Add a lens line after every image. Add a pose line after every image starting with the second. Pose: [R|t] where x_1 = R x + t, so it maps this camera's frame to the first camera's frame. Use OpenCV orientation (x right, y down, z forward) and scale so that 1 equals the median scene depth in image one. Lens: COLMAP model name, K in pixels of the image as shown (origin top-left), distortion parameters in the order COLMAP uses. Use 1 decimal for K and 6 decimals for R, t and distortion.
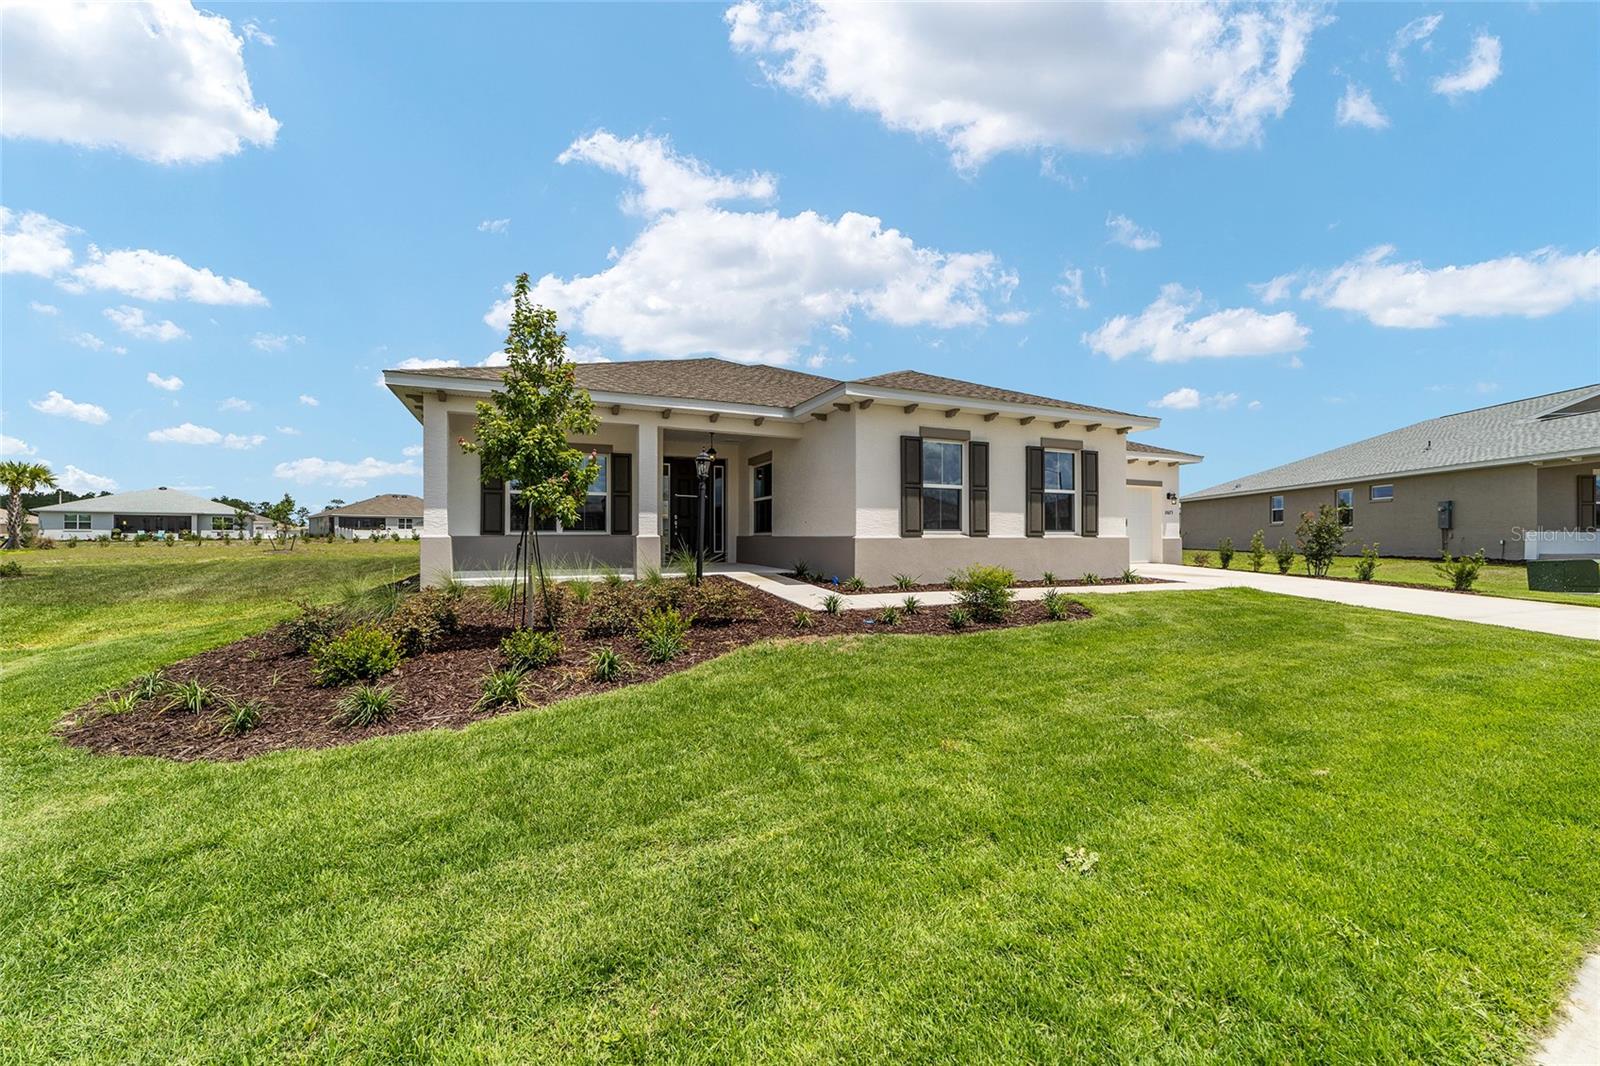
lens RADIAL K [[613.4, 0, 793.2], [0, 613.4, 537.7], [0, 0, 1]] dist [-0.018751, 0.009081]
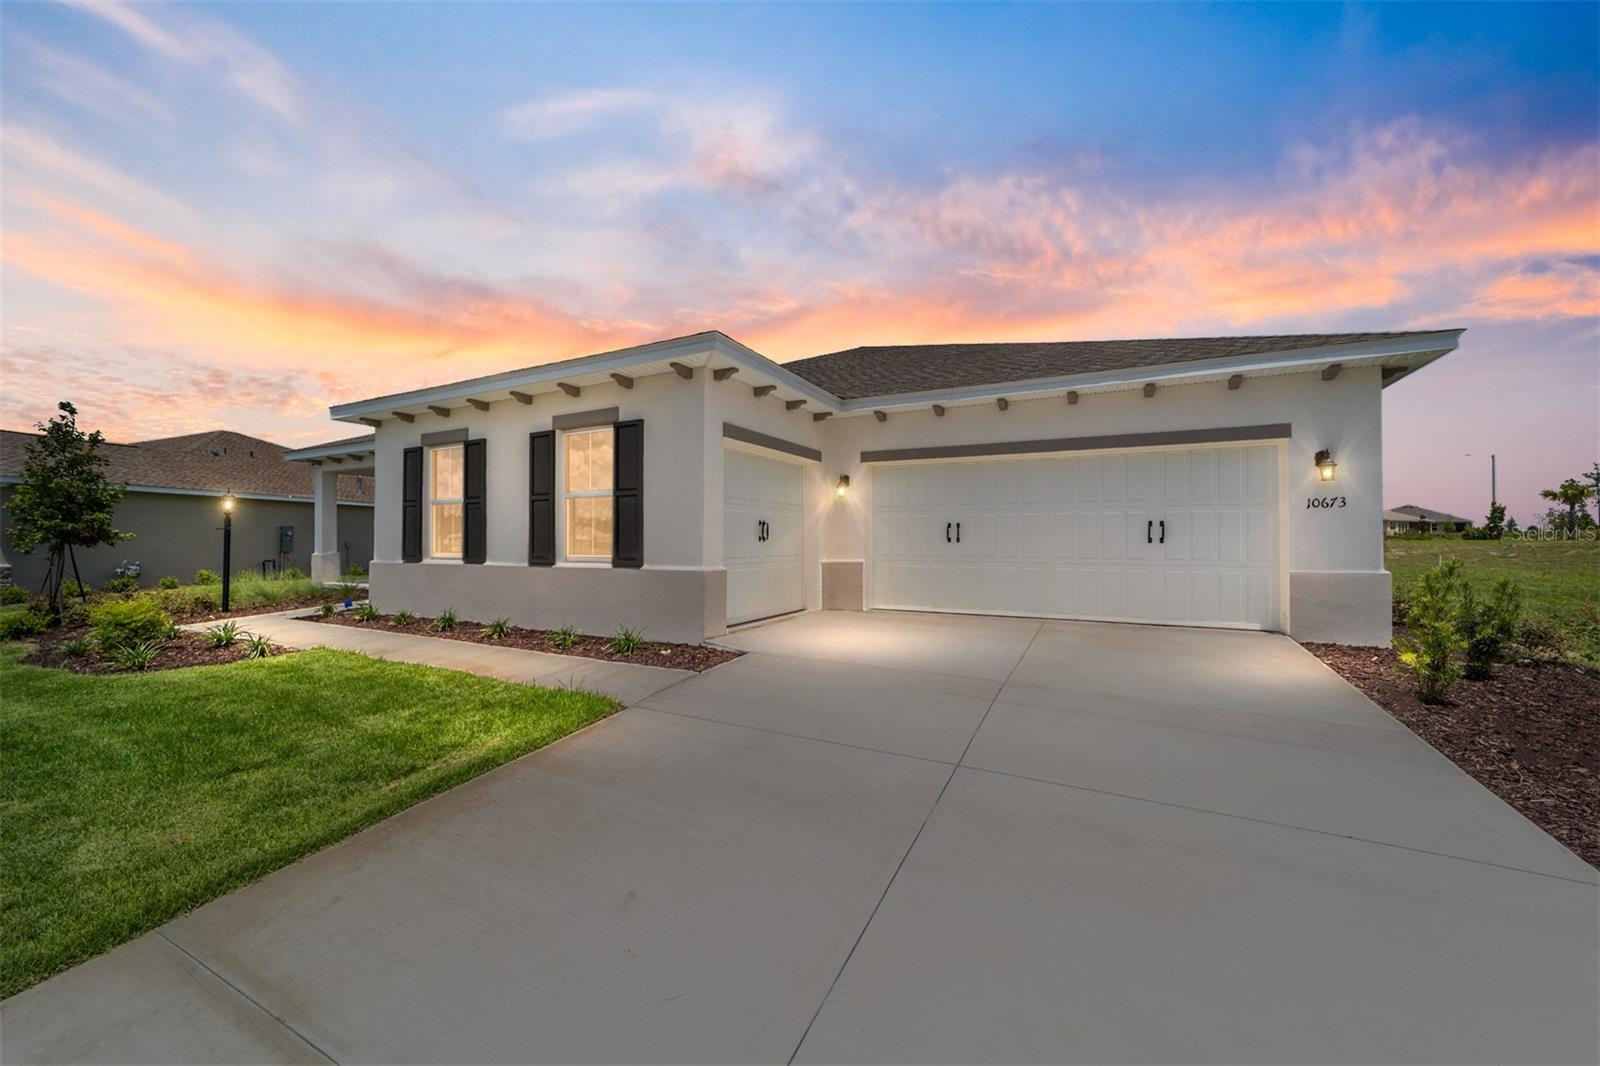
lens RADIAL K [[613.4, 0, 793.2], [0, 613.4, 537.7], [0, 0, 1]] dist [-0.018751, 0.009081]
pose [[0.623603, -0.003629, -0.781733, 1.088299], [0.002957, 0.999993, -0.002284, -0.031802], [0.781735, -0.000887, 0.623610, 0.802840]]
